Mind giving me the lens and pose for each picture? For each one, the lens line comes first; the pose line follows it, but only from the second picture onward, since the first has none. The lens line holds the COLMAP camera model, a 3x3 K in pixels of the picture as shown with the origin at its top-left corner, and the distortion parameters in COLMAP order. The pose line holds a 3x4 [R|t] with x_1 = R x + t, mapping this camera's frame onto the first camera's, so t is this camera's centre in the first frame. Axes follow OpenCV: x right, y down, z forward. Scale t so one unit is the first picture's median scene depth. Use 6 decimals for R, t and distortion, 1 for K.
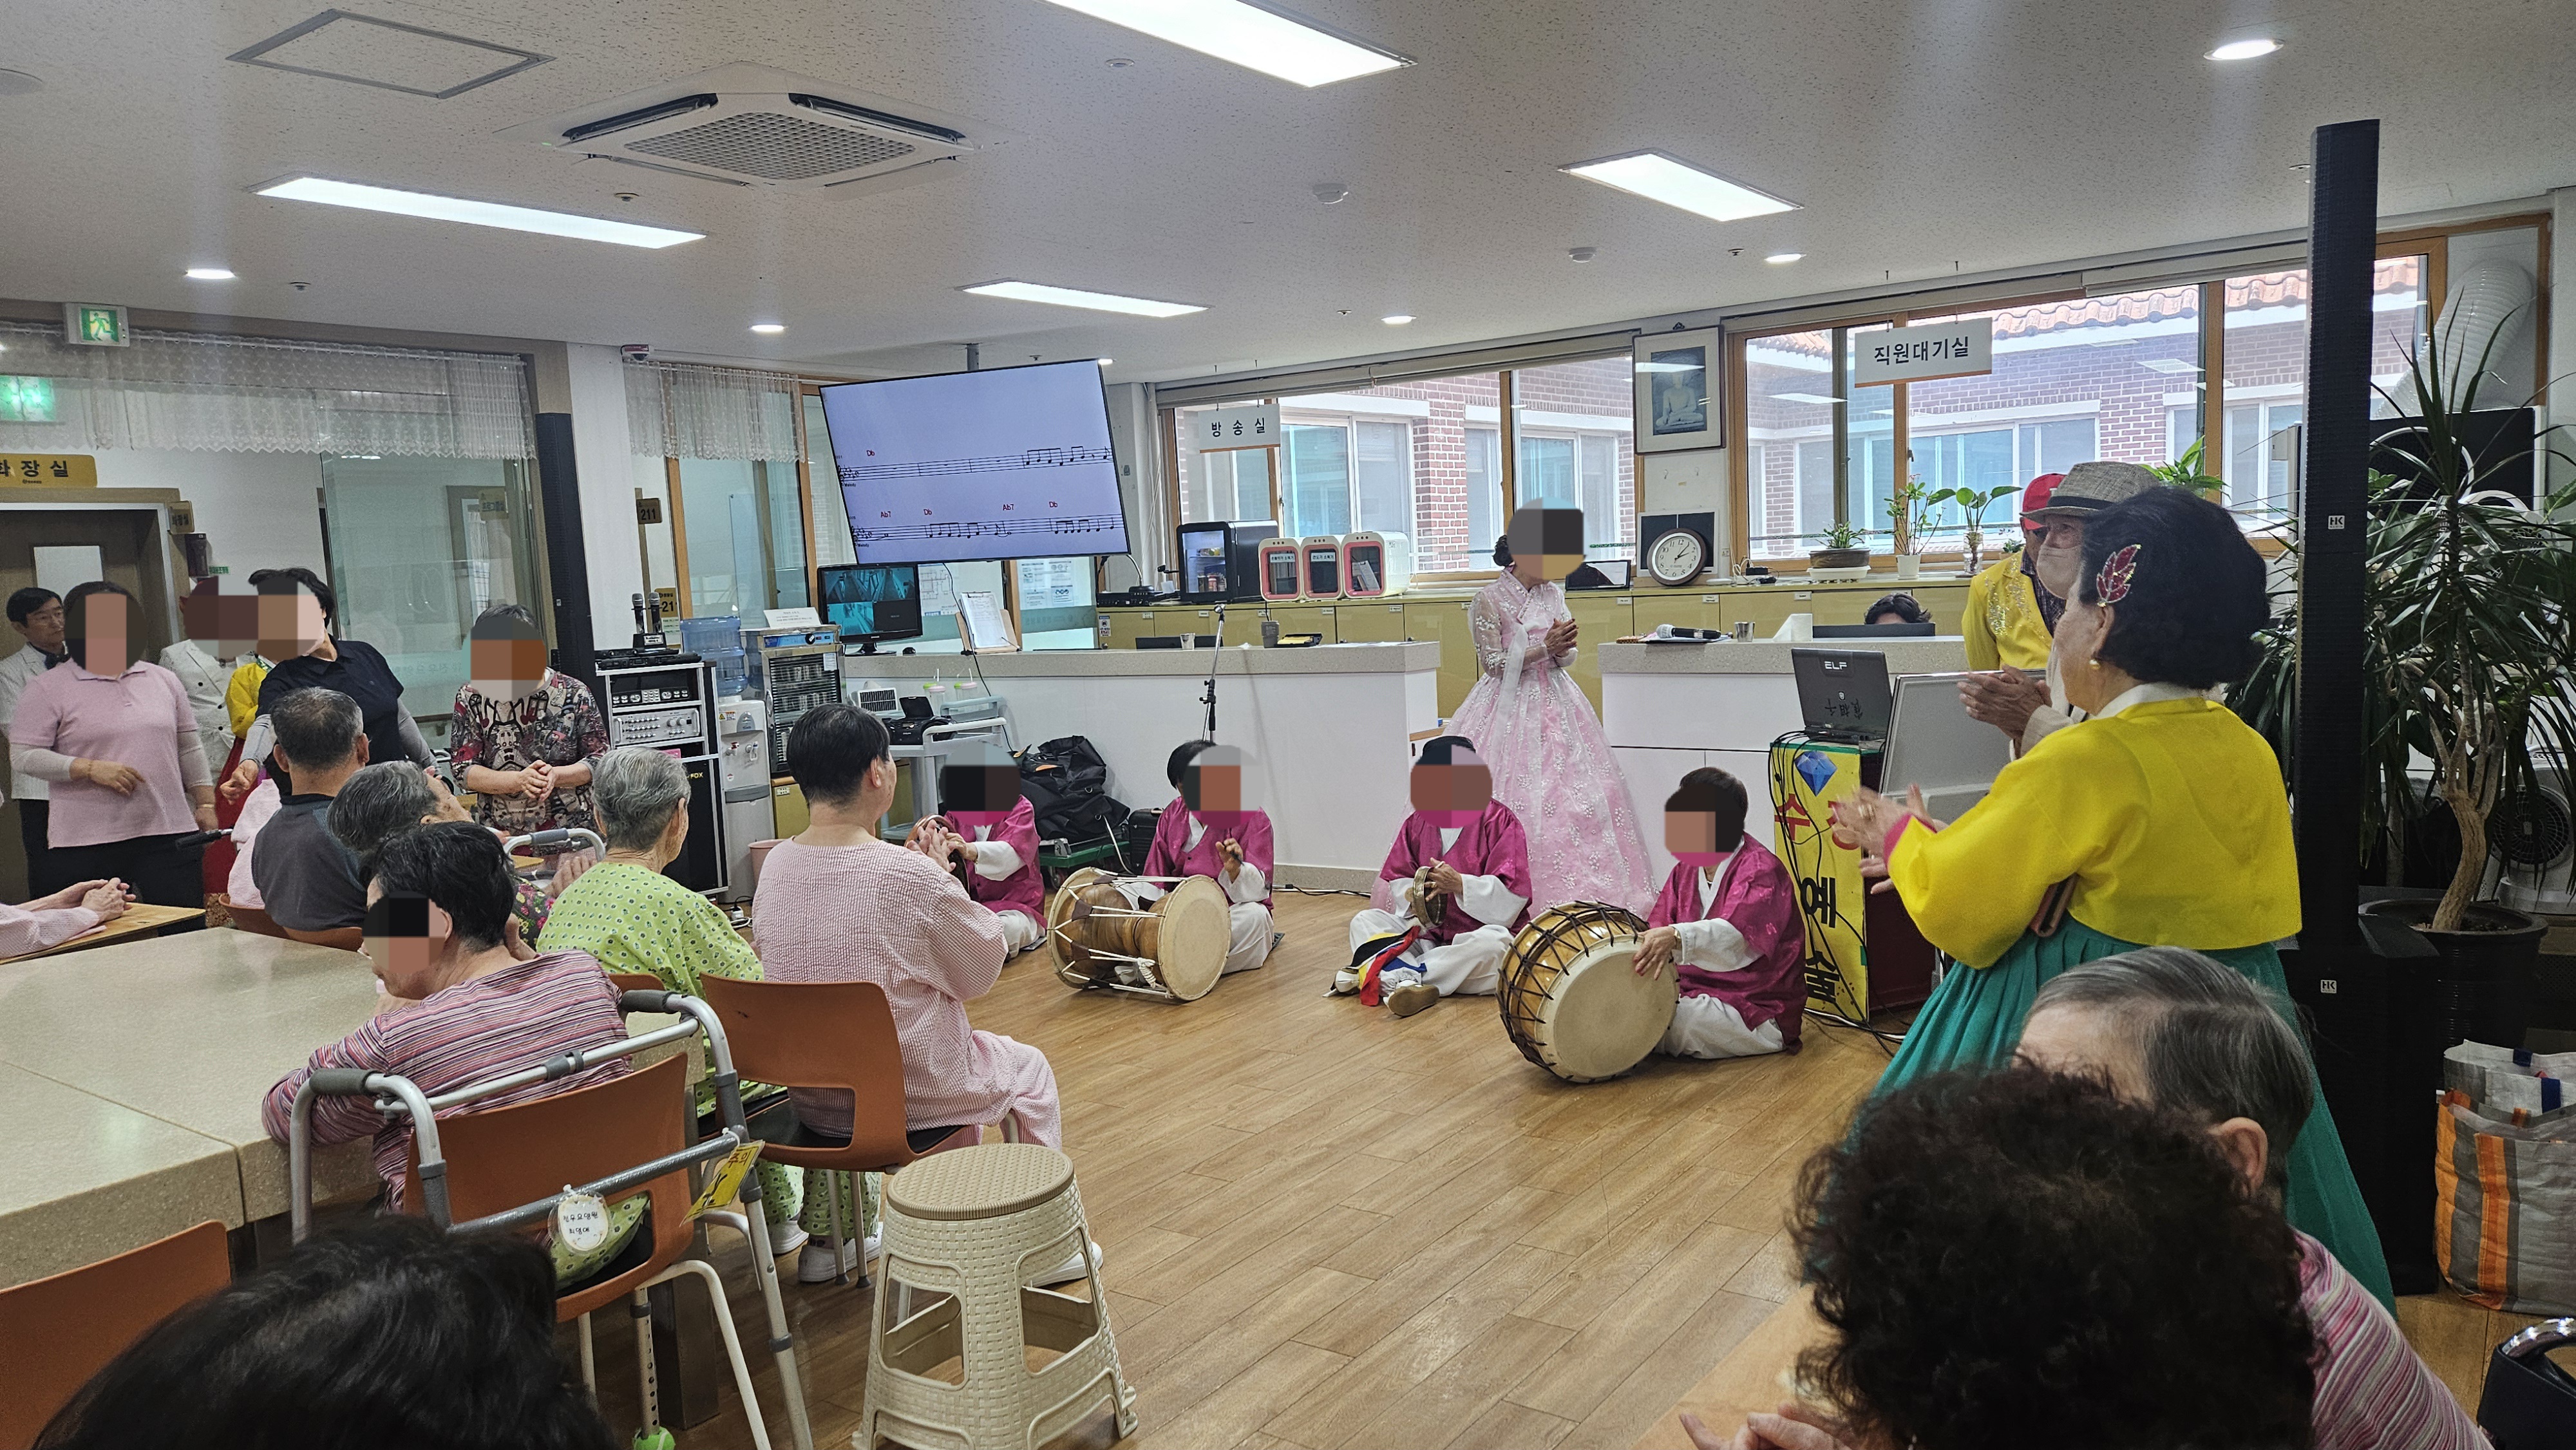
lens RADIAL K [[1701.9, 0, 1288.0], [0, 1701.9, 725.0], [0, 0, 1]] dist [0.071011, -0.001013]
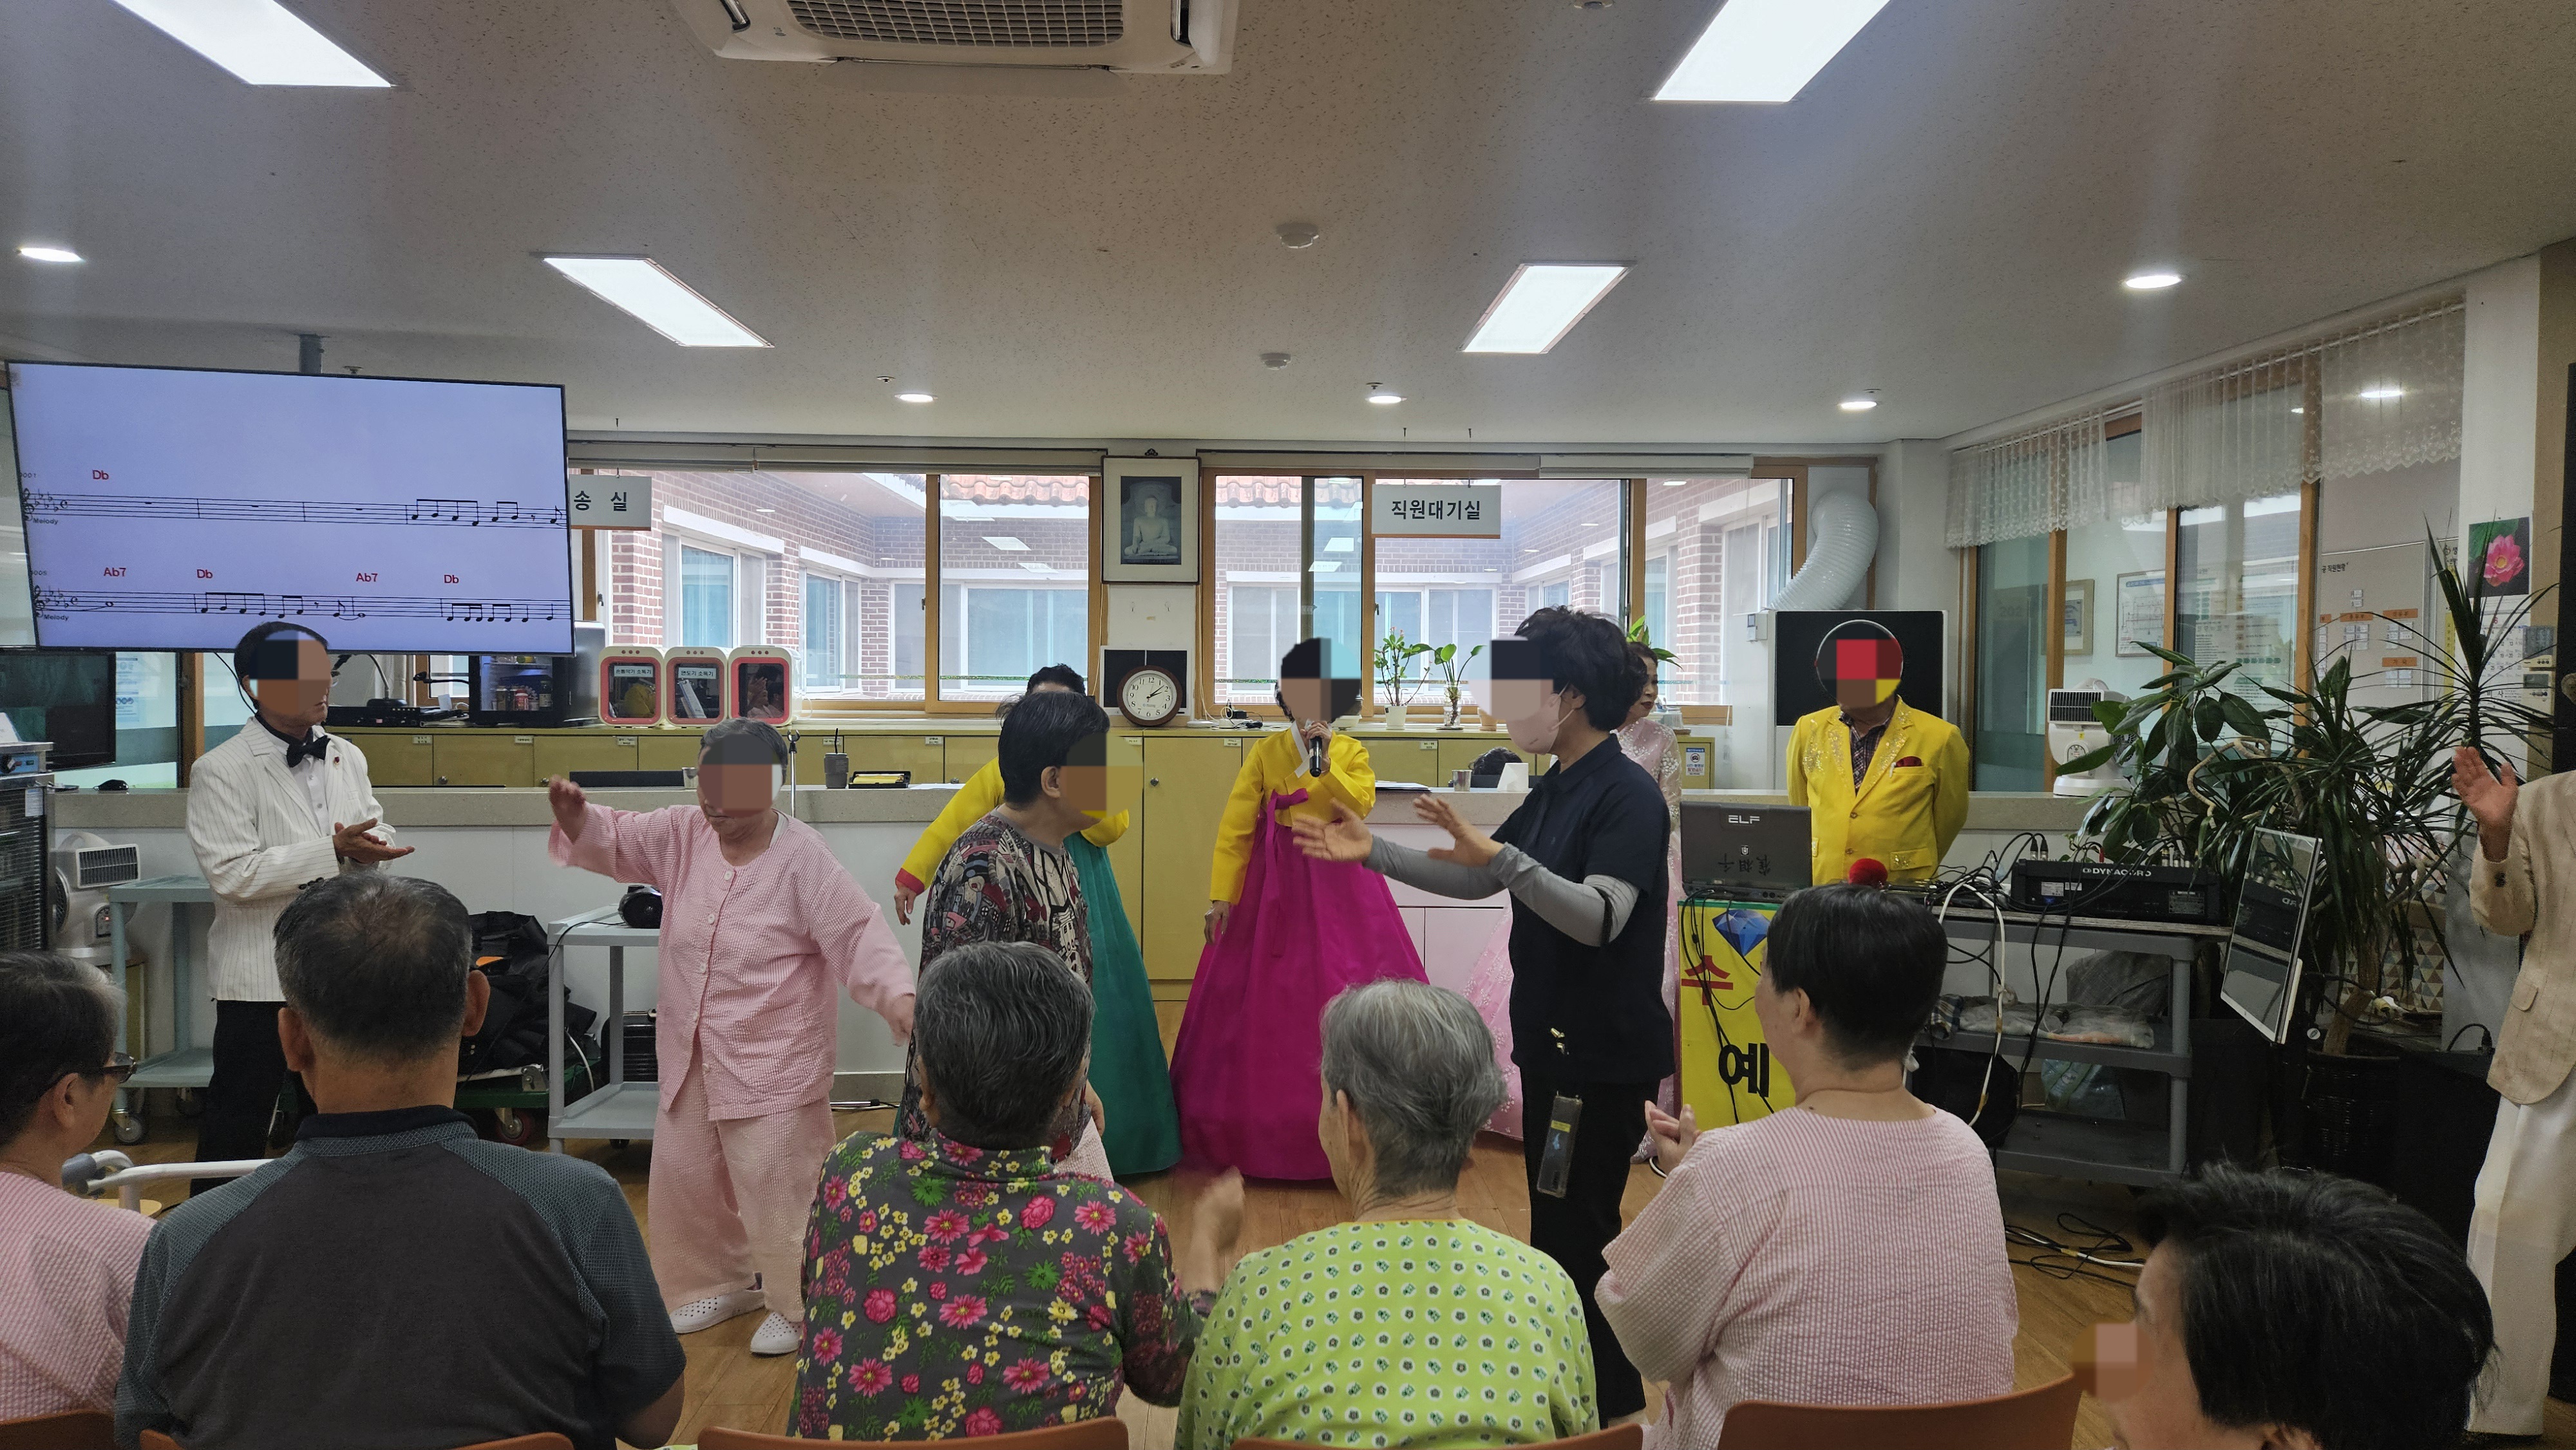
lens RADIAL K [[1701.9, 0, 1288.0], [0, 1701.9, 725.0], [0, 0, 1]] dist [0.071011, -0.001013]
pose [[0.796466, 0.035839, 0.603621, -0.272739], [0.013862, 0.996898, -0.077480, -0.009827], [-0.604525, 0.070078, 0.793498, 0.223824]]
